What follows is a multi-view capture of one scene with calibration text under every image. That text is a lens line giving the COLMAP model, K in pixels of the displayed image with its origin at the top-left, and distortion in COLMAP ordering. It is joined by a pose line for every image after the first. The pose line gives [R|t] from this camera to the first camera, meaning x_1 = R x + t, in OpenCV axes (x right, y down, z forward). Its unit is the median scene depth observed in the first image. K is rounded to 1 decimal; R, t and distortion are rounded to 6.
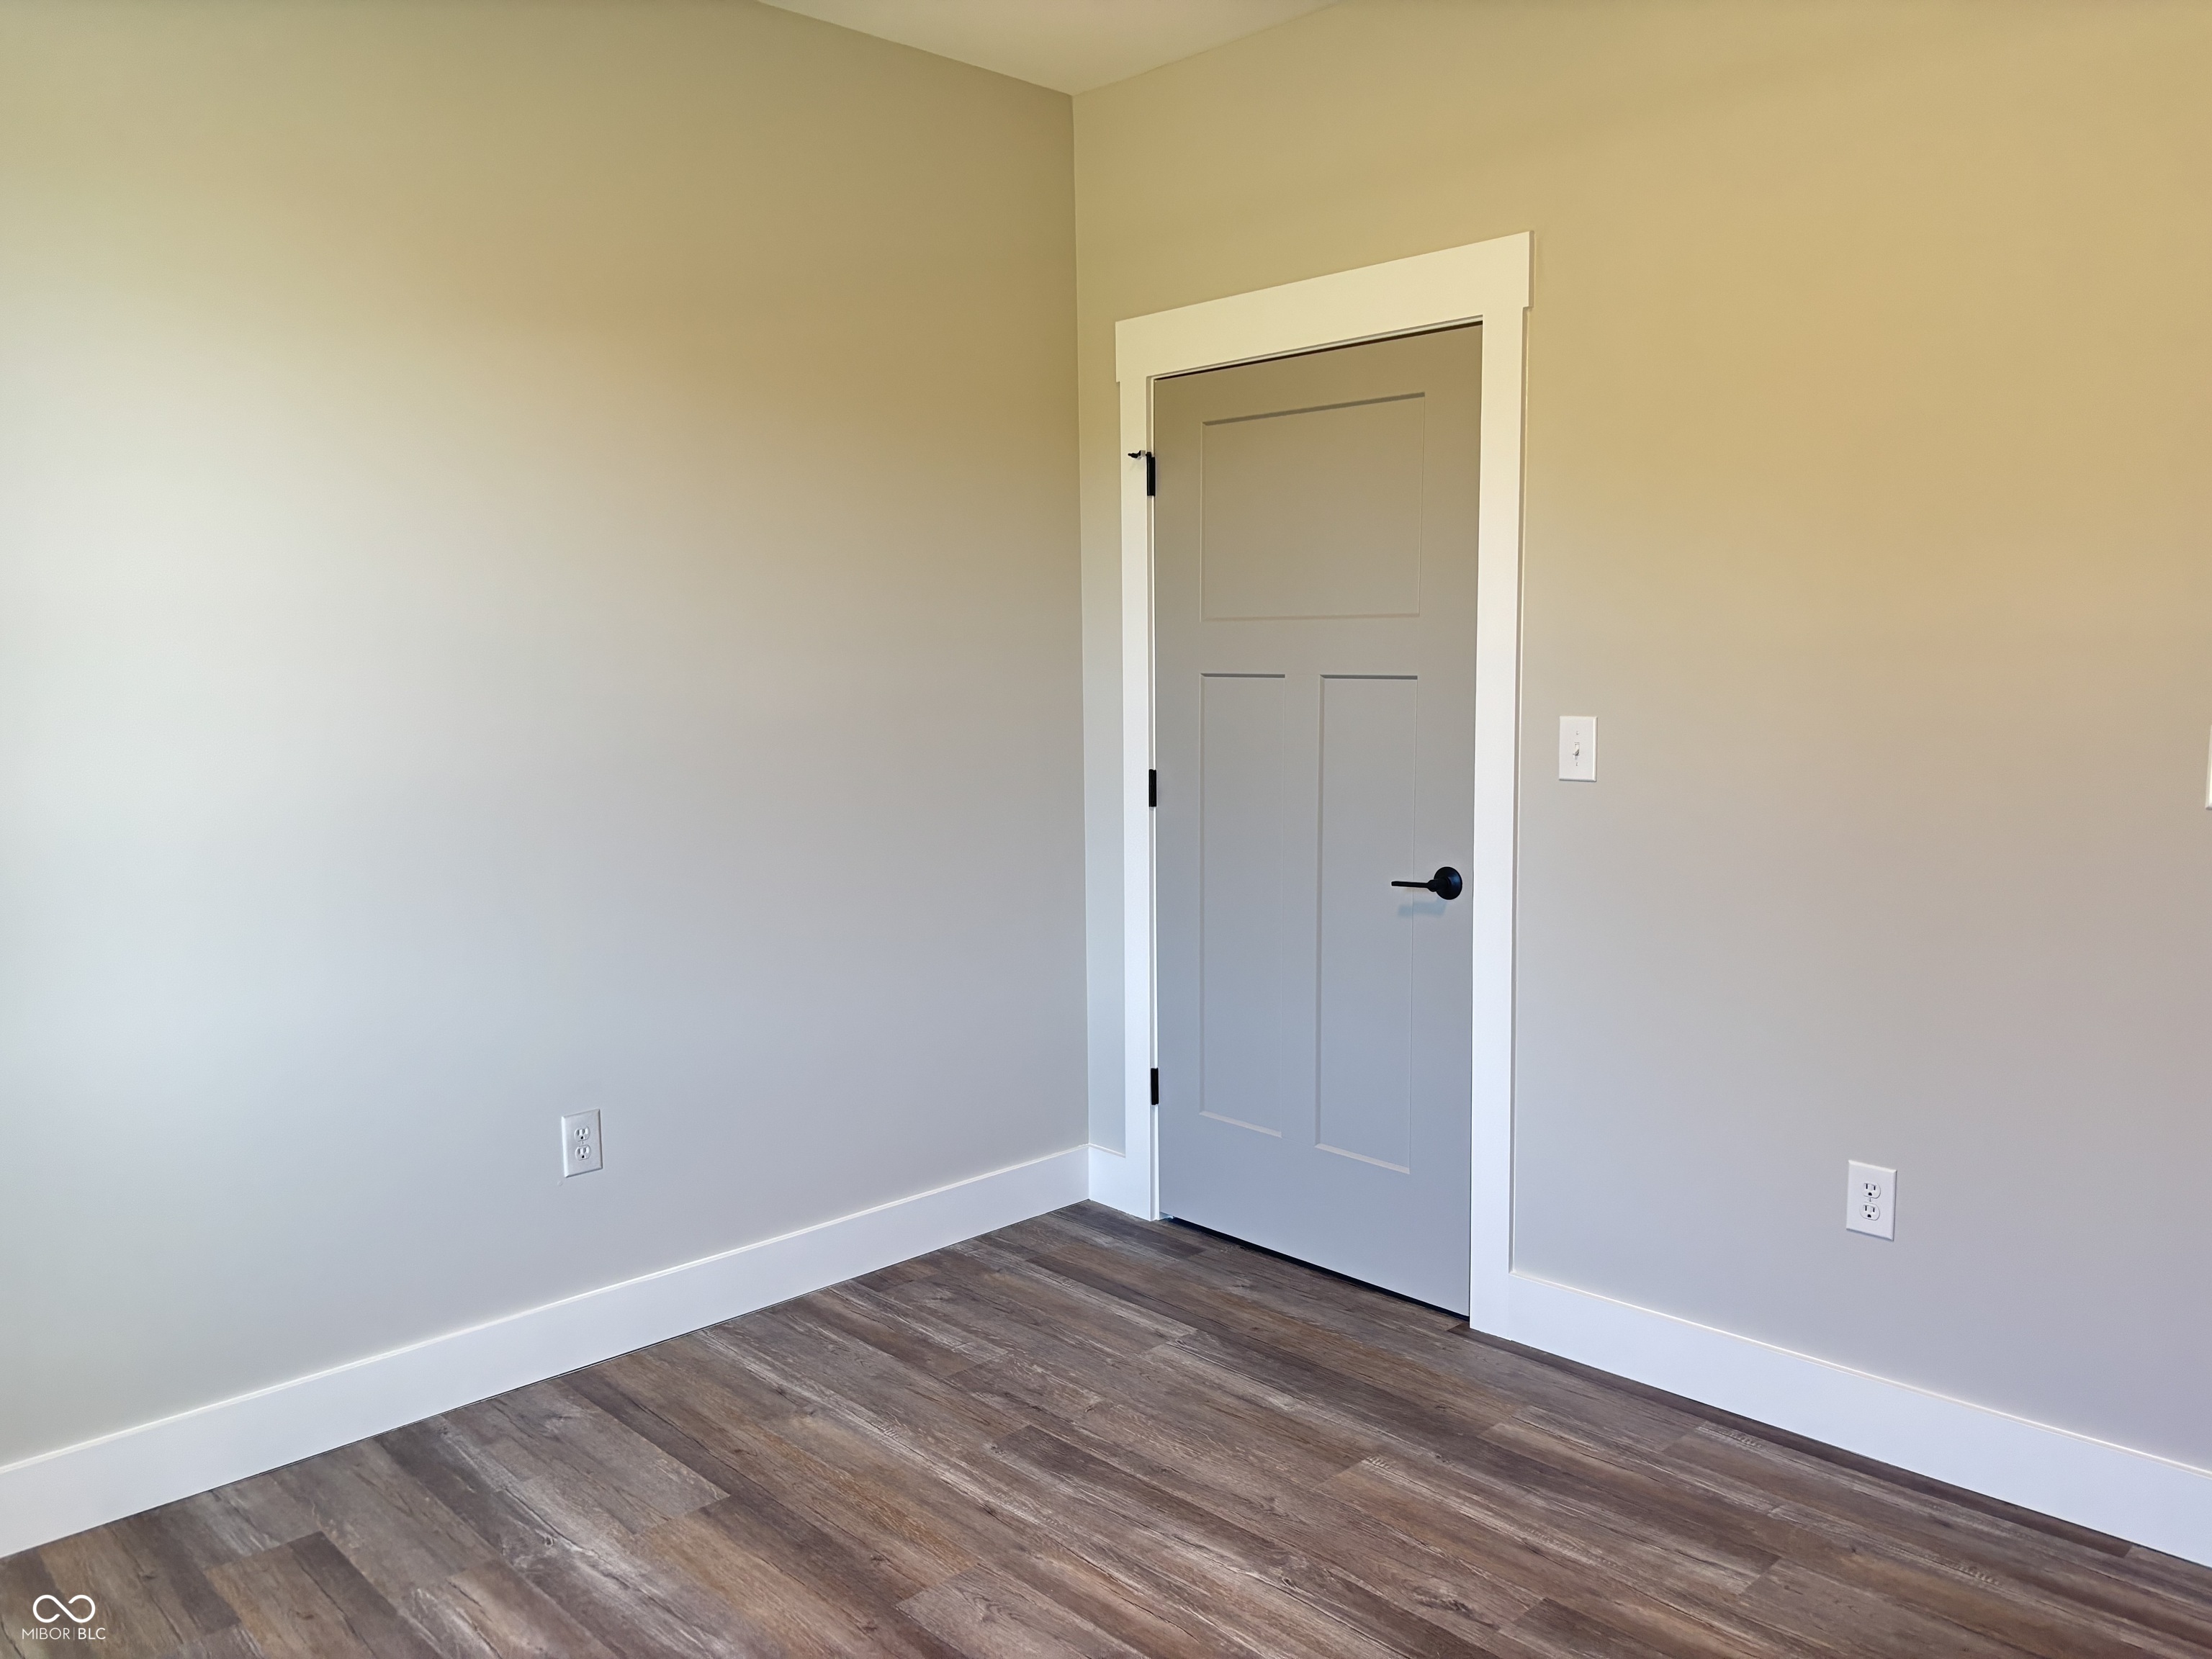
lens RADIAL K [[1688.3, 0, 1104.7], [0, 1688.3, 831.2], [0, 0, 1]] dist [0.037120, -0.040968]
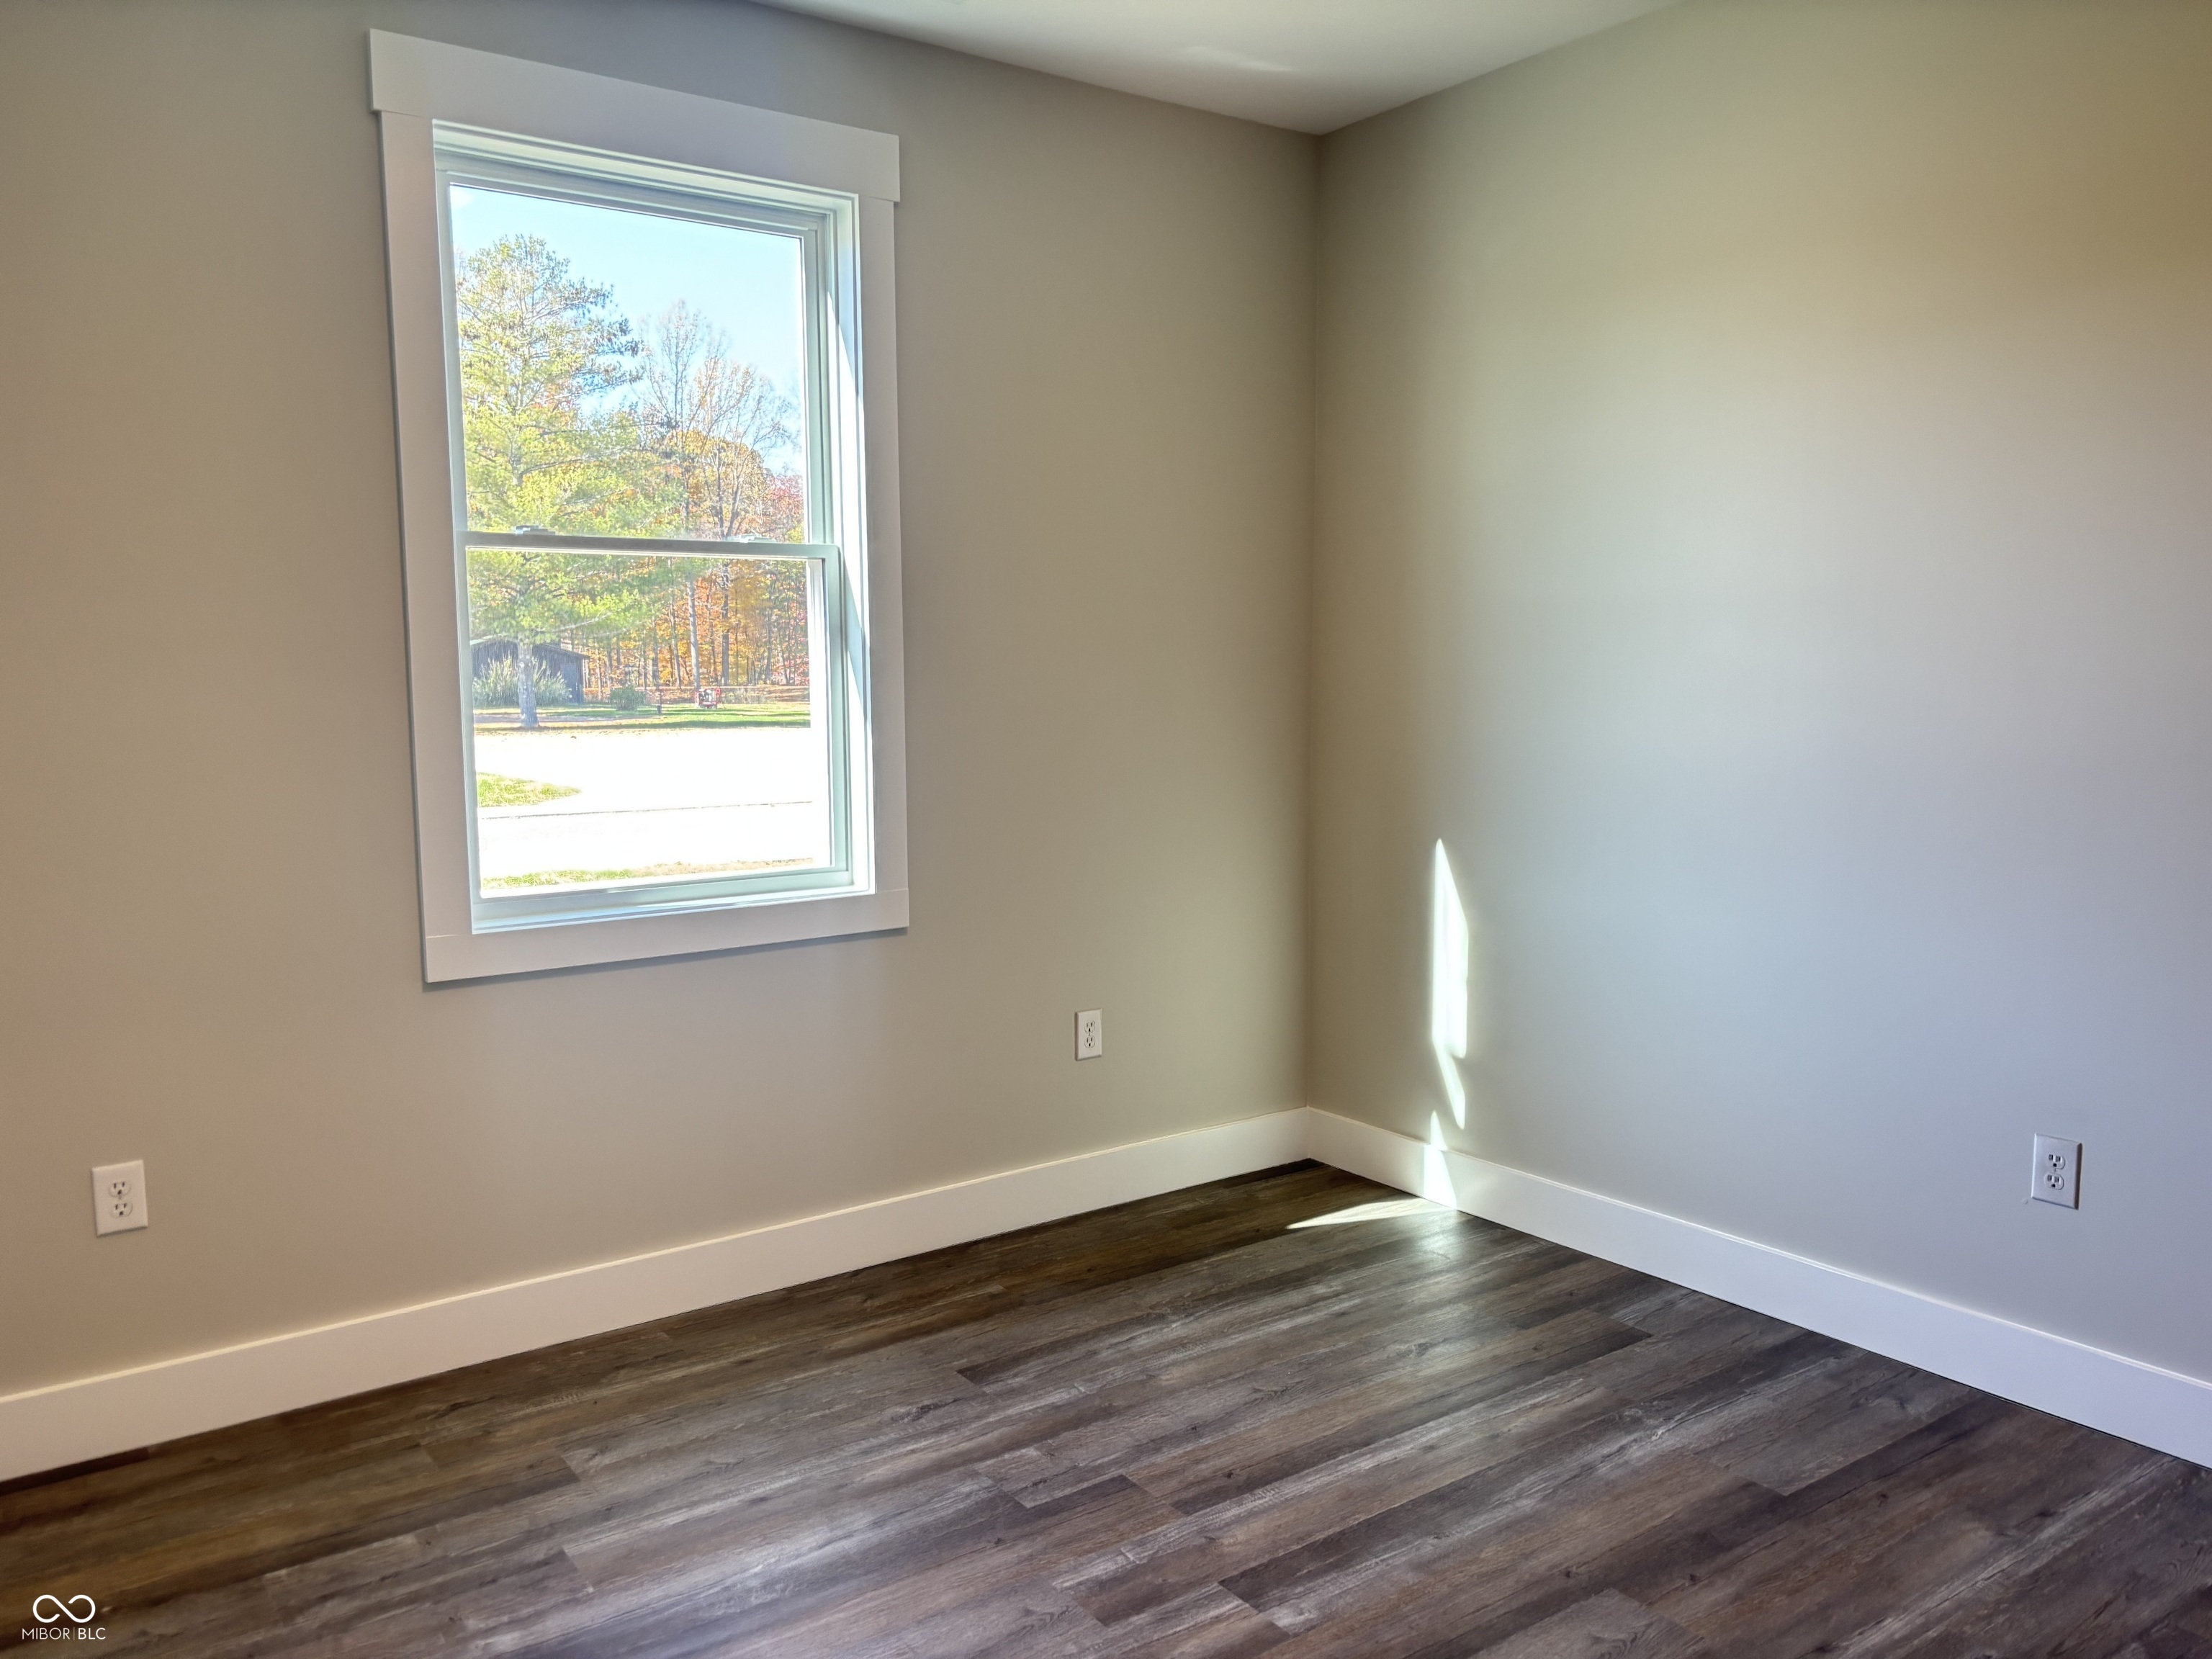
lens RADIAL K [[1688.3, 0, 1106.0], [0, 1688.3, 827.6], [0, 0, 1]] dist [0.037120, -0.040968]
pose [[-0.141432, 0.108903, -0.983940, 0.713306], [-0.107361, 0.986381, 0.124605, -0.059549], [0.984109, 0.123260, -0.127814, 0.666981]]
